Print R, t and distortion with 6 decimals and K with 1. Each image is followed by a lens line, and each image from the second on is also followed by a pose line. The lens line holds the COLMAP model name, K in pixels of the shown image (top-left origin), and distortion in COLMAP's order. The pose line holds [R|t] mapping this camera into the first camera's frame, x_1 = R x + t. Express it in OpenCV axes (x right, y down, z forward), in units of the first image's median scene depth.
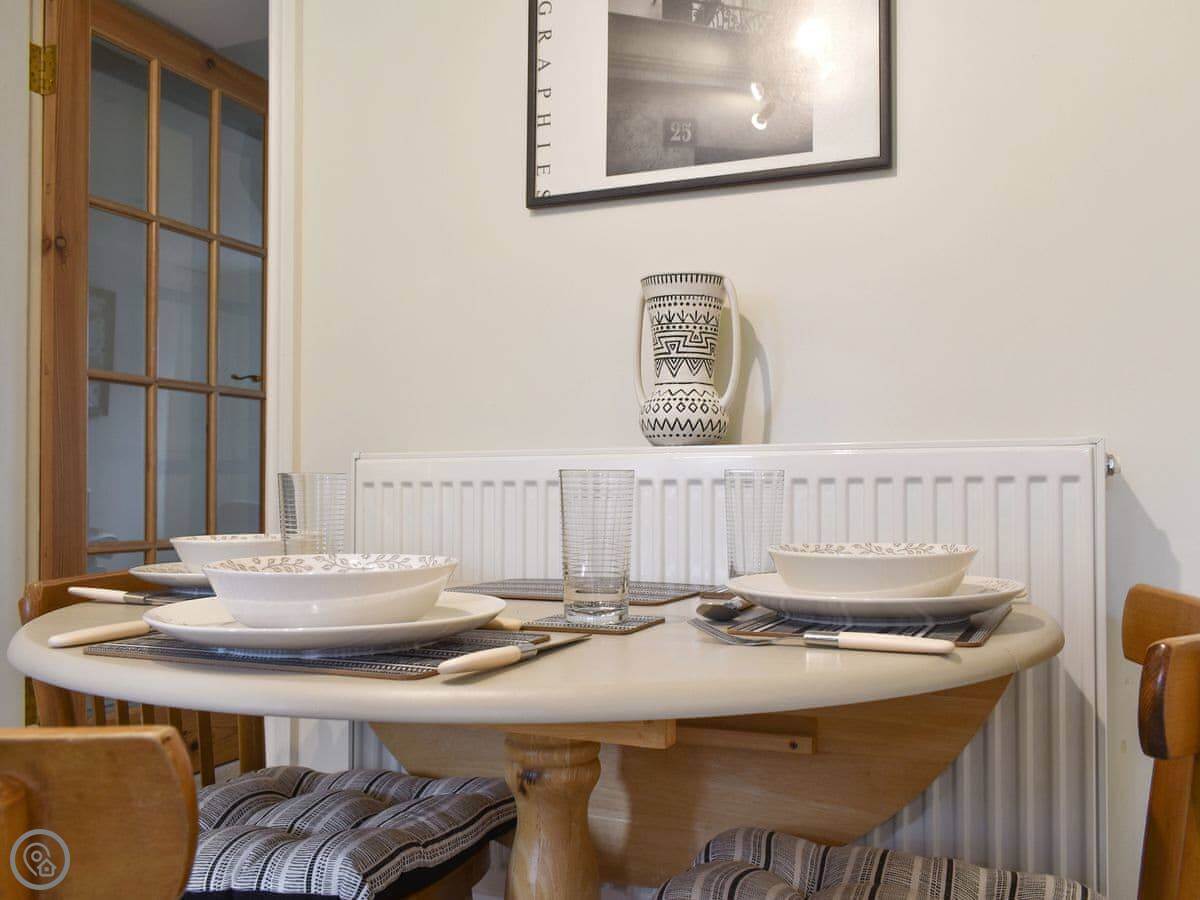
lens RADIAL K [[1150.9, 0, 600.0], [0, 1150.9, 450.0], [0, 0, 1]] dist [0.000748, 0.002397]
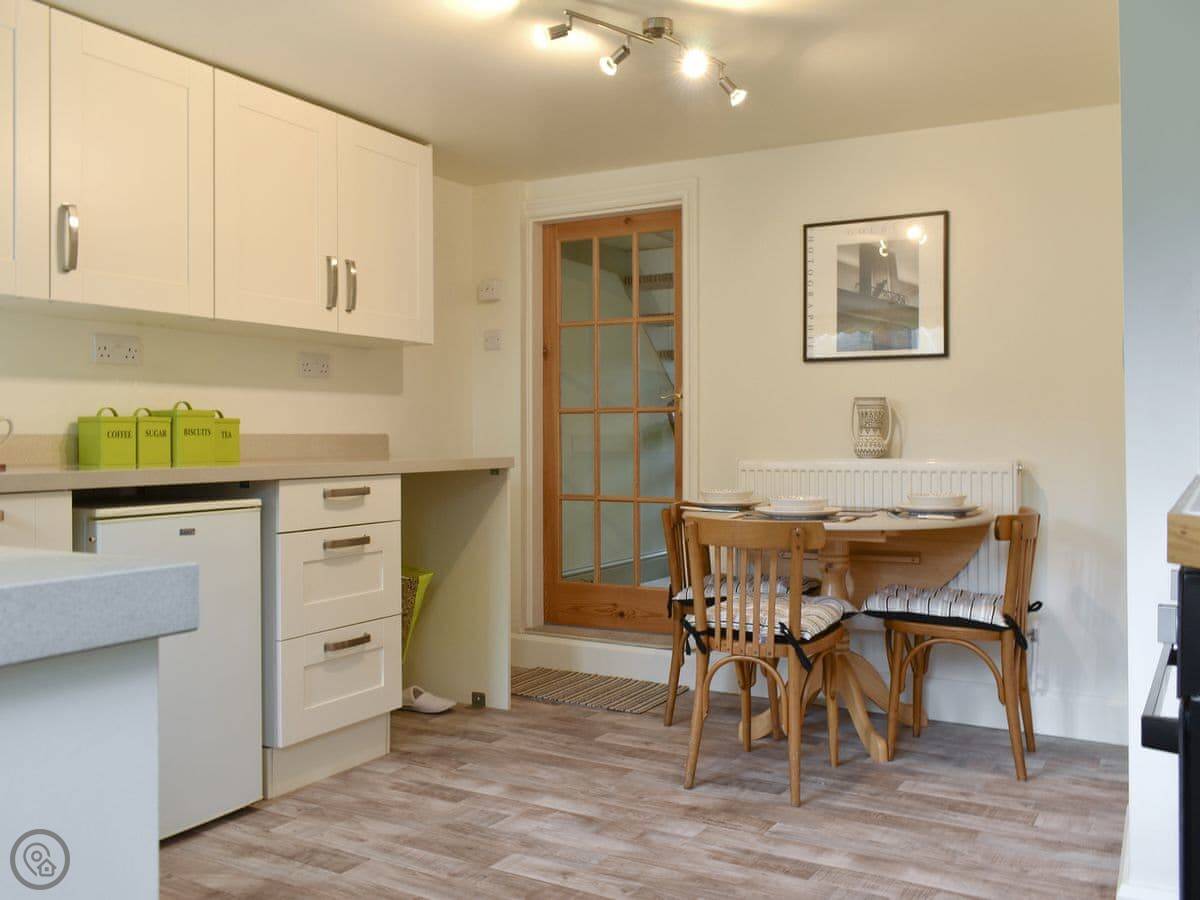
lens RADIAL K [[1057.3, 0, 600.0], [0, 1057.3, 450.0], [0, 0, 1]] dist [0.010404, 0.001396]
pose [[0.995113, -0.004640, -0.098636, -0.323786], [0.008322, 0.999283, 0.036948, -0.123134], [0.098393, -0.037588, 0.994437, -1.588629]]
